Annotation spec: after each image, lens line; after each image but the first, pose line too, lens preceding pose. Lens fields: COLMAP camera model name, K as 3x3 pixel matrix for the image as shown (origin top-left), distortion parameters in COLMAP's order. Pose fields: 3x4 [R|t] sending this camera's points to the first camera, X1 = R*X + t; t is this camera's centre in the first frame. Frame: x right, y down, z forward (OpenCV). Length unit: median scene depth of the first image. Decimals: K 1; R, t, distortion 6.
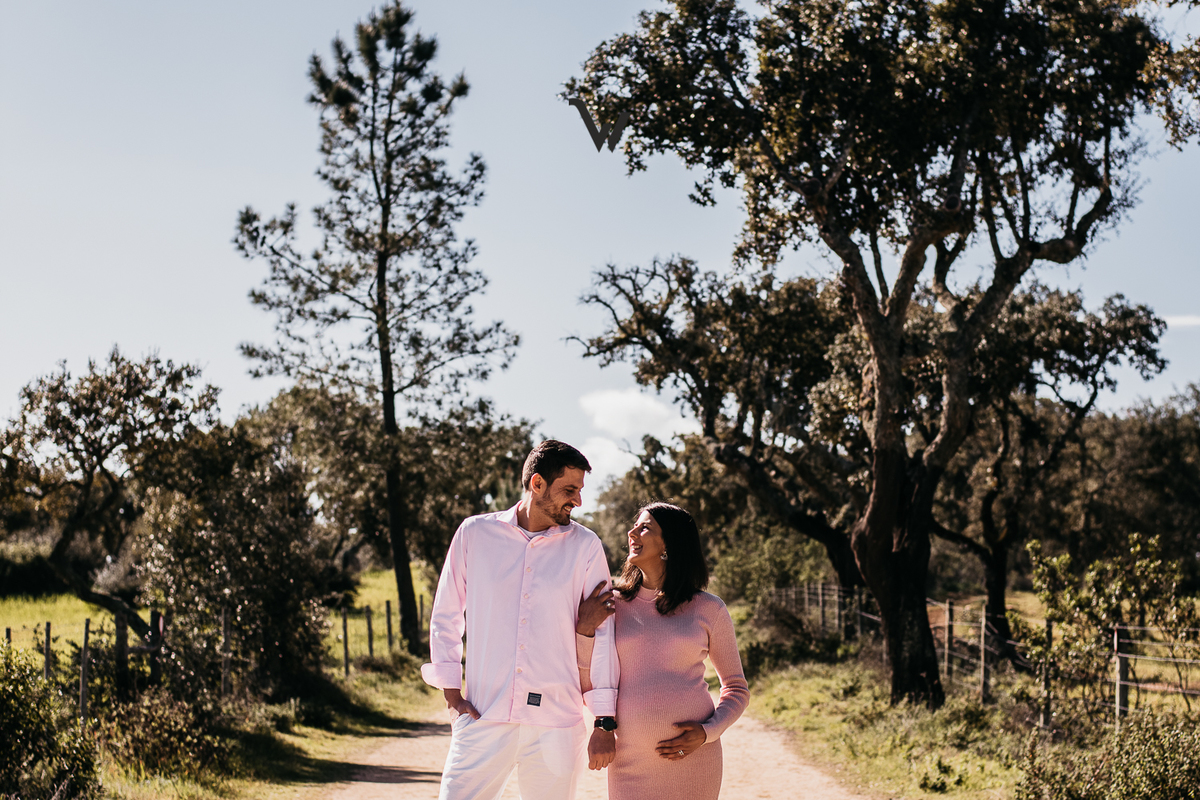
lens RADIAL K [[2554.6, 0, 660.4], [0, 2554.6, 418.2], [0, 0, 1]] dist [-0.074078, 0.000000]
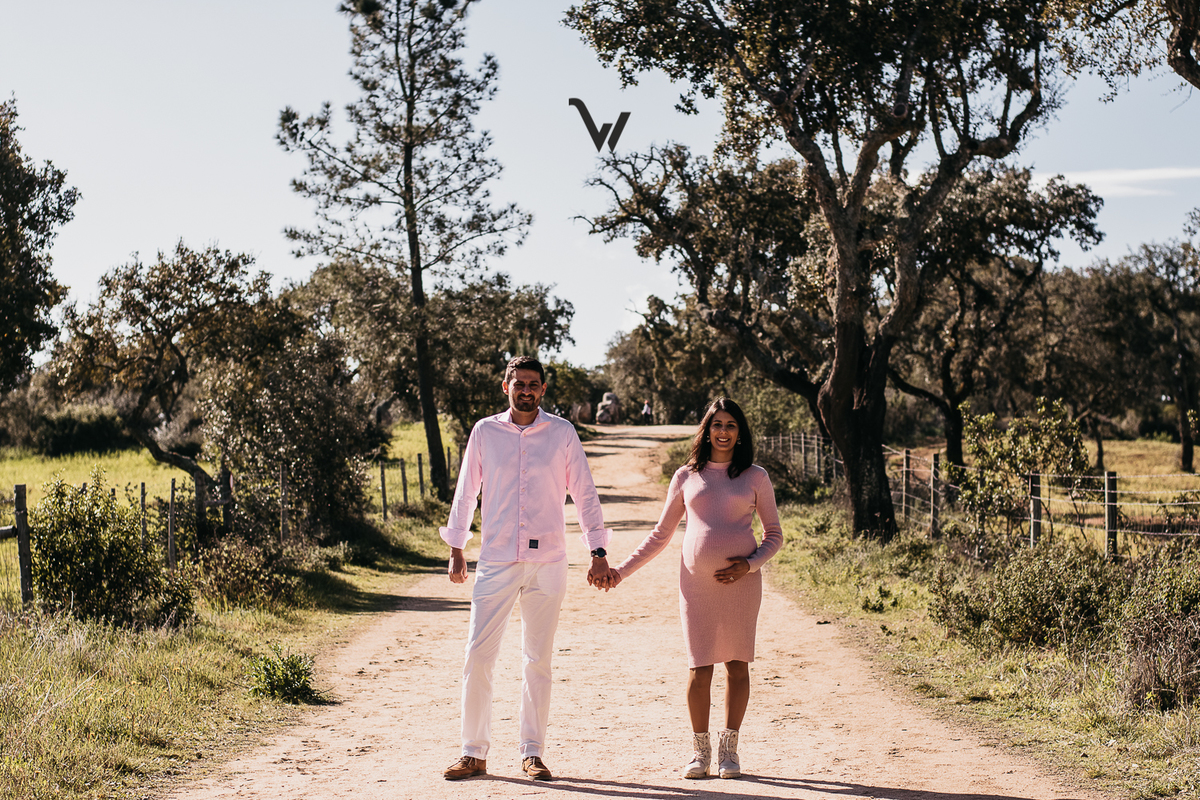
lens RADIAL K [[2554.6, 0, 596.8], [0, 2554.6, 399.8], [0, 0, 1]] dist [-0.074078, 0.000000]
pose [[0.999344, -0.014962, -0.032973, 0.010855], [0.016812, 0.998258, 0.056561, -0.017490], [0.032069, -0.057079, 0.997854, -0.145730]]
